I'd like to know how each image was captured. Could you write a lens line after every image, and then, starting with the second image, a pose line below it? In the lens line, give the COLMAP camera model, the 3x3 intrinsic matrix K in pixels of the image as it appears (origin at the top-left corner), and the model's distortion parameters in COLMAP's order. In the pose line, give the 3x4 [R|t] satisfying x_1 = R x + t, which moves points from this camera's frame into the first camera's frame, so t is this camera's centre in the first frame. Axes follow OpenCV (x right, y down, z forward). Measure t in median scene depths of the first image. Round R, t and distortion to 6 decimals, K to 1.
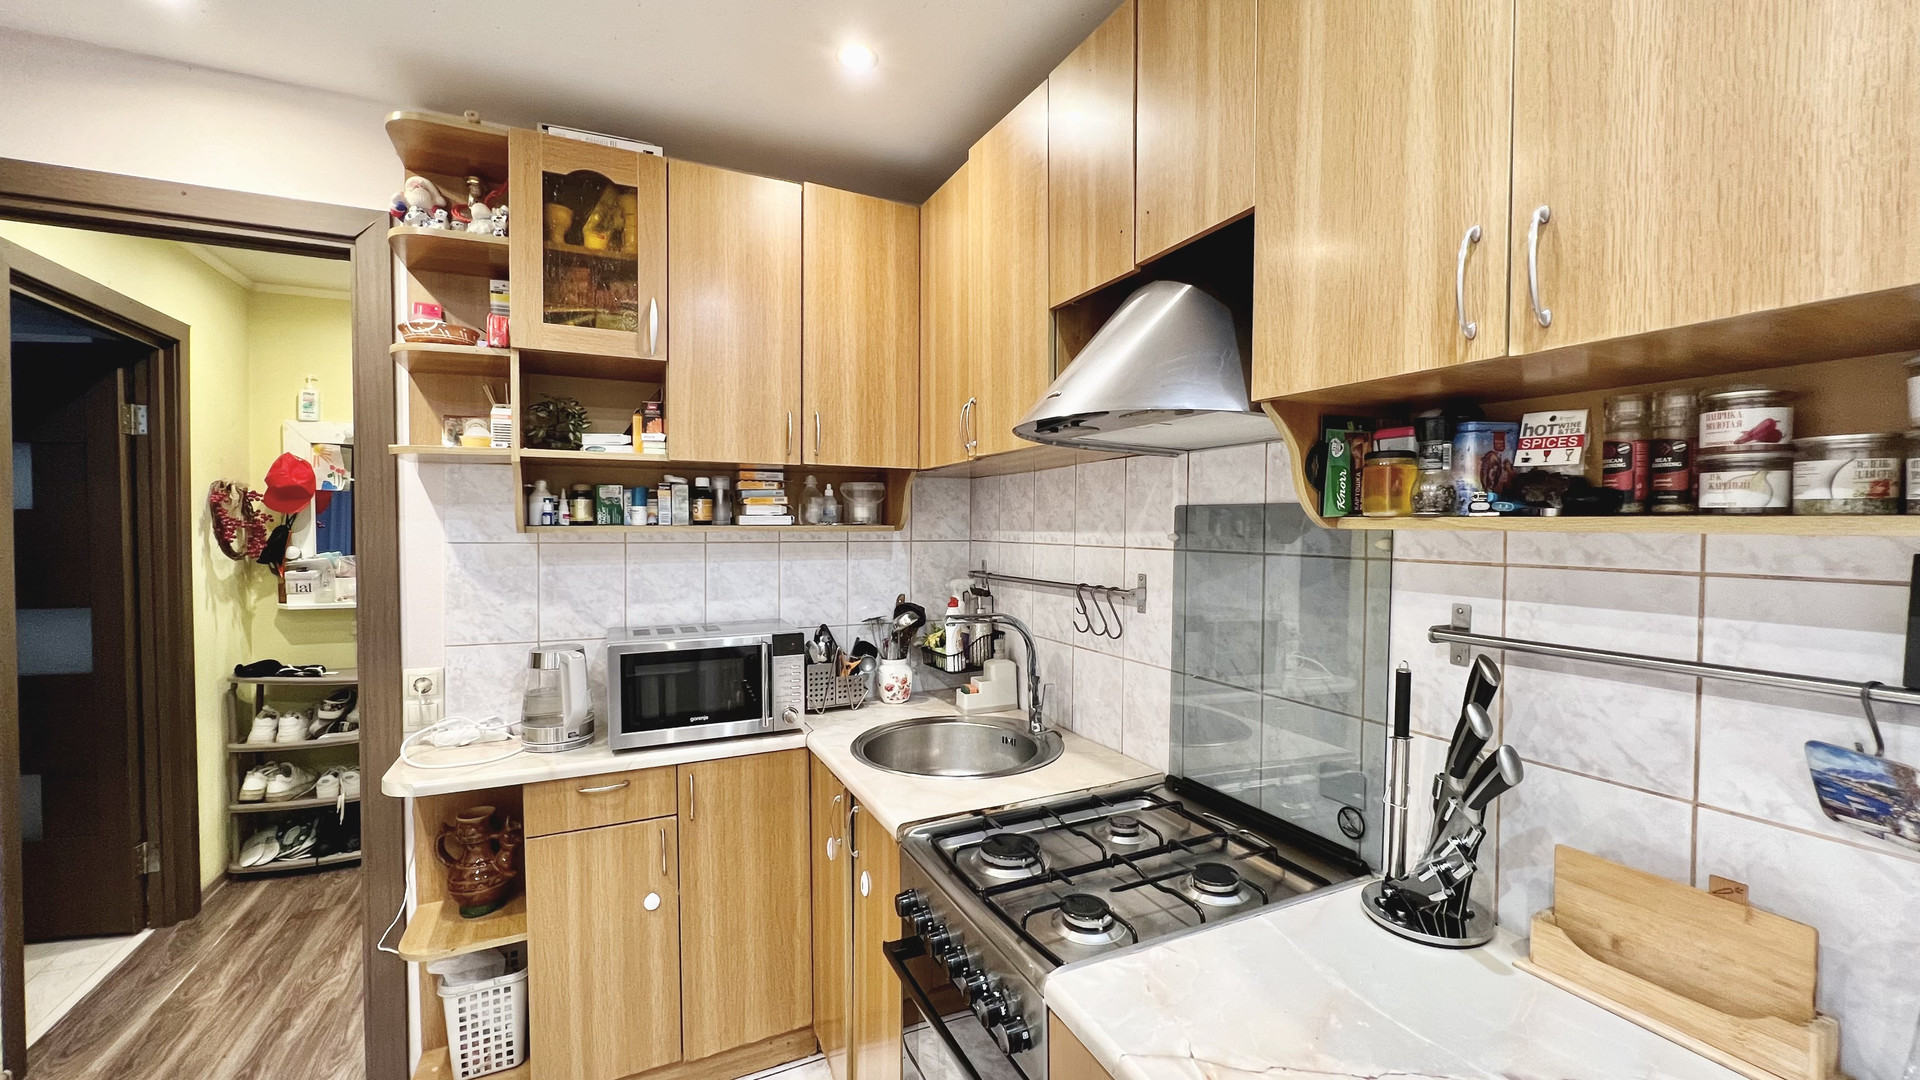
lens RADIAL K [[768.9, 0, 964.6], [0, 768.9, 544.2], [0, 0, 1]] dist [-0.002891, 0.000484]
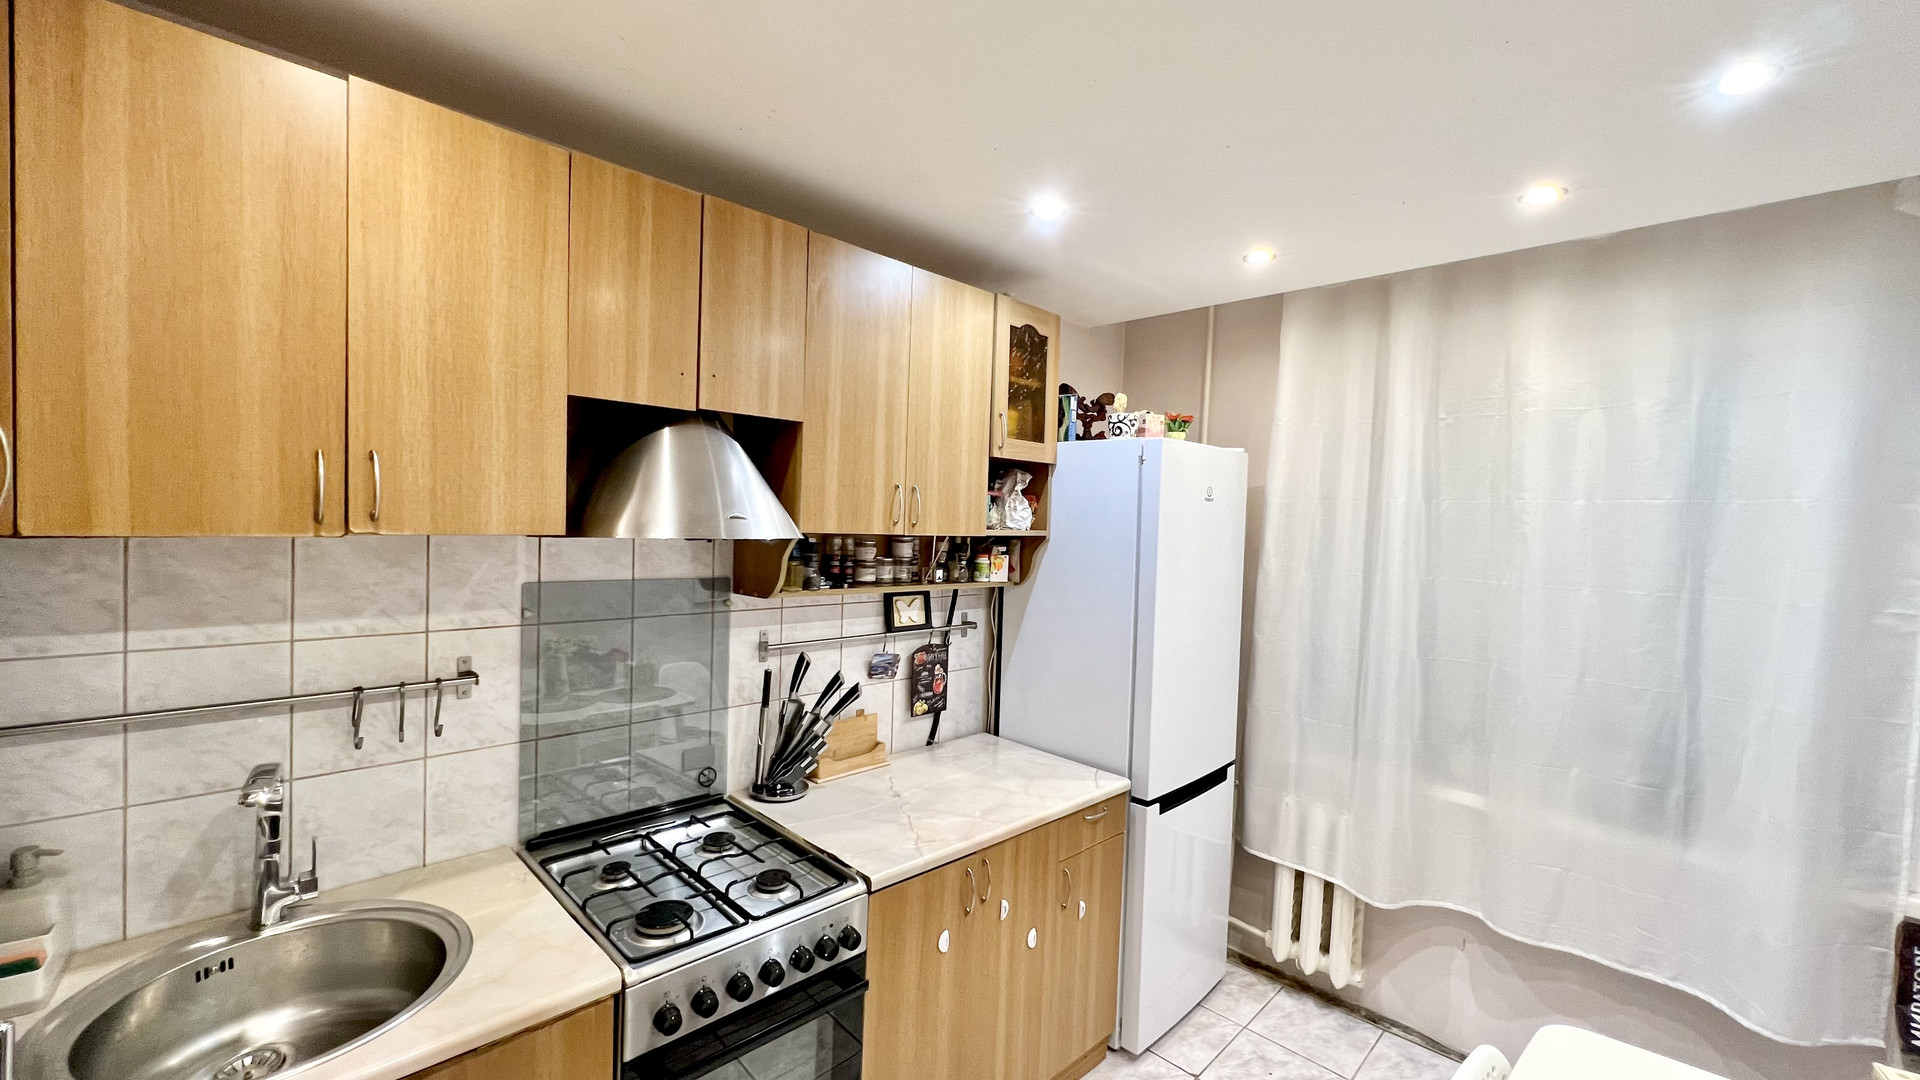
lens RADIAL K [[768.9, 0, 964.6], [0, 768.9, 544.2], [0, 0, 1]] dist [-0.002891, 0.000484]
pose [[-0.336439, -0.043755, 0.940688, -1.170878], [-0.009765, 0.999028, 0.042976, -0.199205], [-0.941655, 0.005273, -0.336539, 1.033531]]
